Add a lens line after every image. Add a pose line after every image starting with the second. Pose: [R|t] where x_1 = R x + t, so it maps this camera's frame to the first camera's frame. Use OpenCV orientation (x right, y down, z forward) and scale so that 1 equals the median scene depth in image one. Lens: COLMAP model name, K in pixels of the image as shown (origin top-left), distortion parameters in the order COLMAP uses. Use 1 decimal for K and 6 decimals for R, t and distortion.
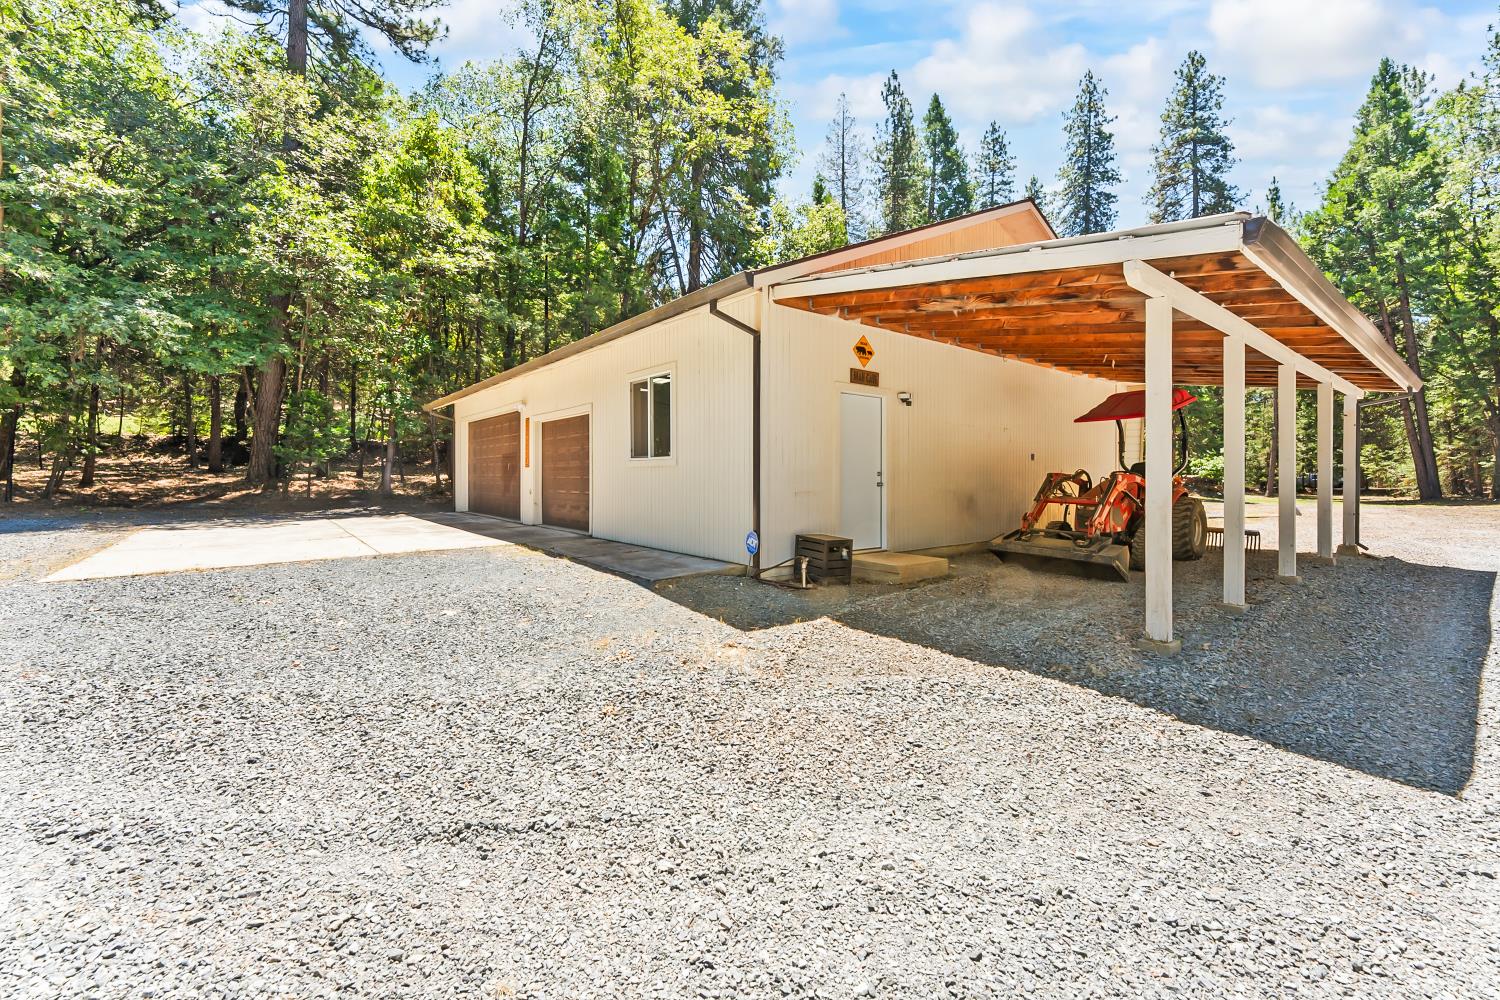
lens RADIAL K [[612.8, 0, 751.4], [0, 612.8, 484.6], [0, 0, 1]] dist [-0.001077, -0.000476]
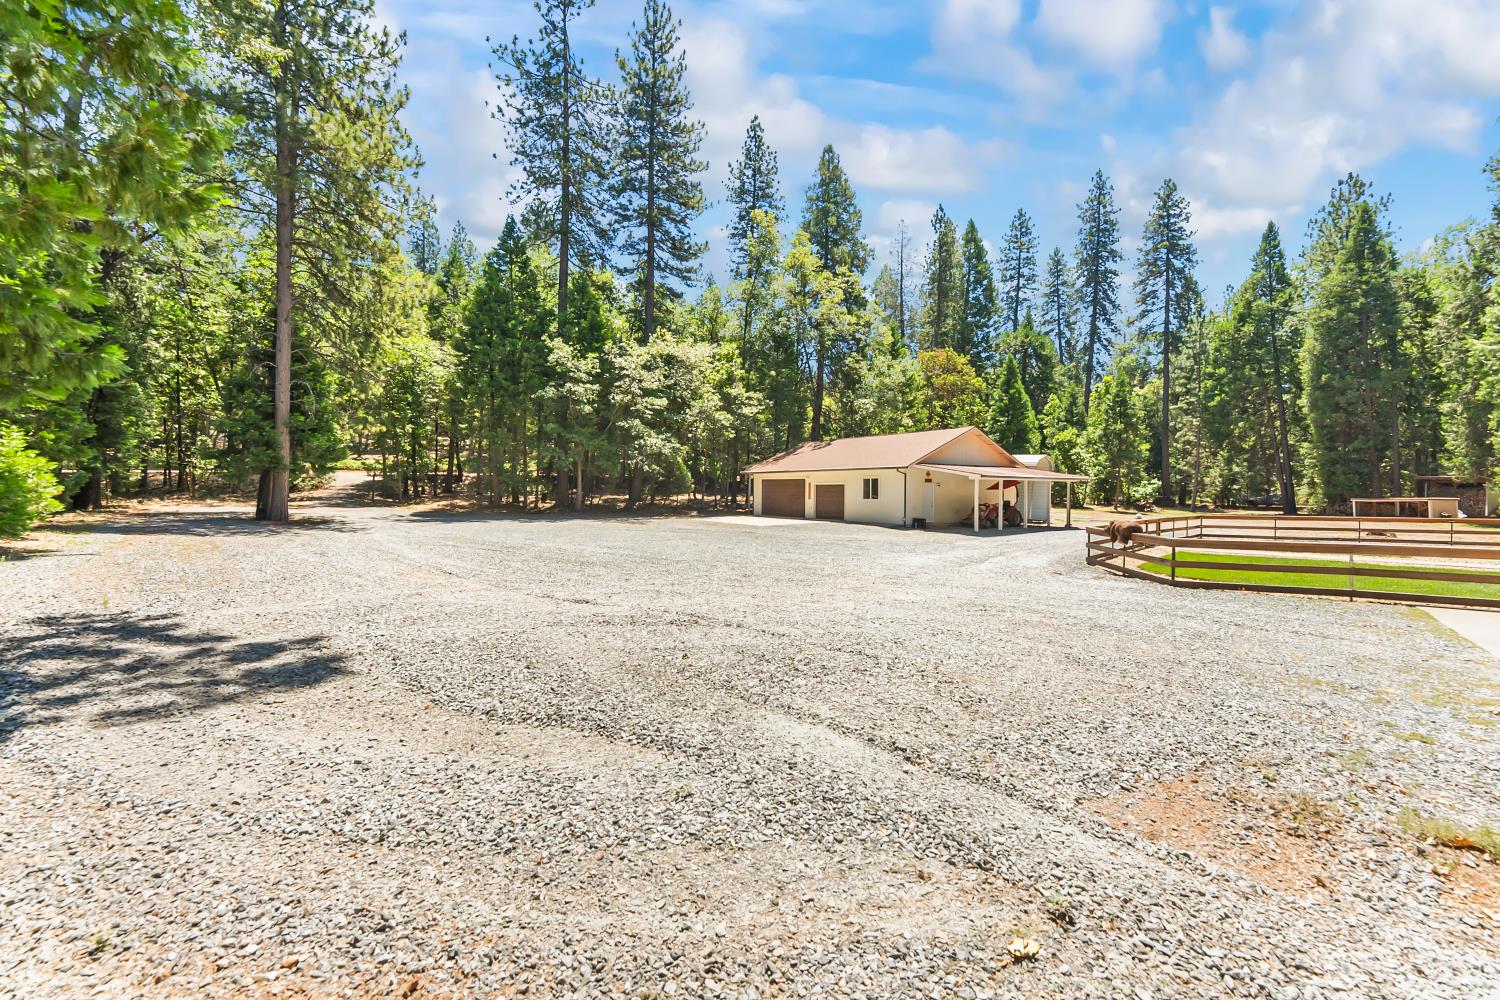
lens RADIAL K [[612.8, 0, 750.1], [0, 612.8, 500.8], [0, 0, 1]] dist [-0.001077, -0.000476]
pose [[0.997334, 0.004846, -0.072813, -0.574091], [-0.004065, 0.999933, 0.010866, -0.064912], [0.072861, -0.010541, 0.997286, -2.585664]]
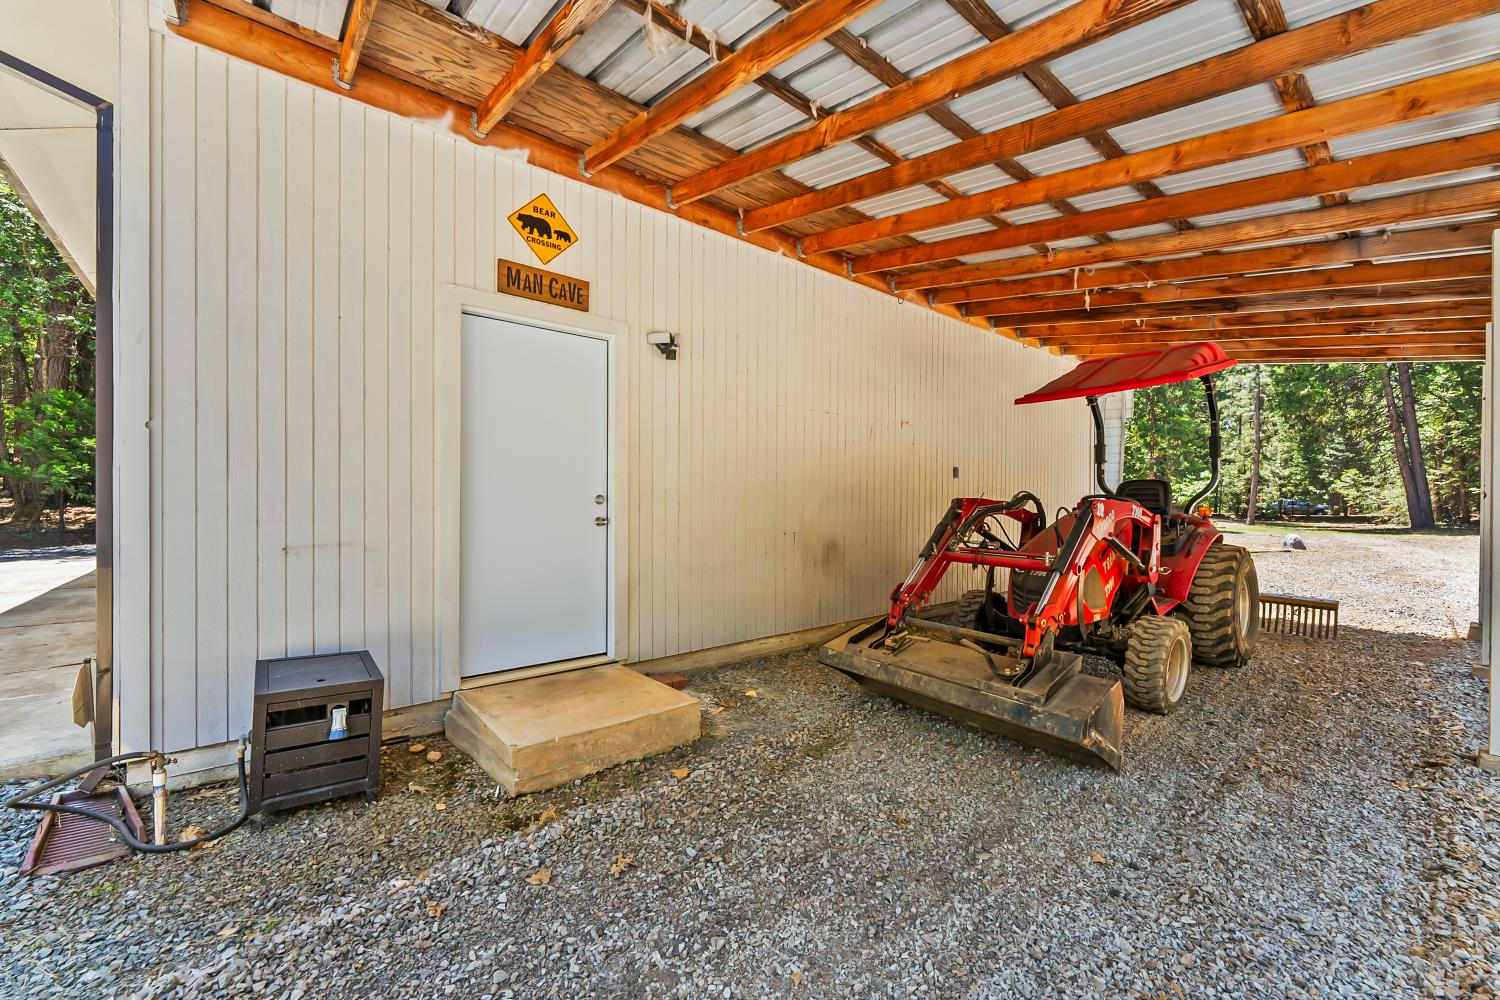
lens RADIAL K [[612.8, 0, 752.3], [0, 612.8, 508.1], [0, 0, 1]] dist [-0.001077, -0.000476]
pose [[0.999450, 0.000896, 0.033146, 0.267056], [-0.000781, 0.999994, -0.003470, -0.008073], [-0.033149, 0.003442, 0.999444, 0.449868]]
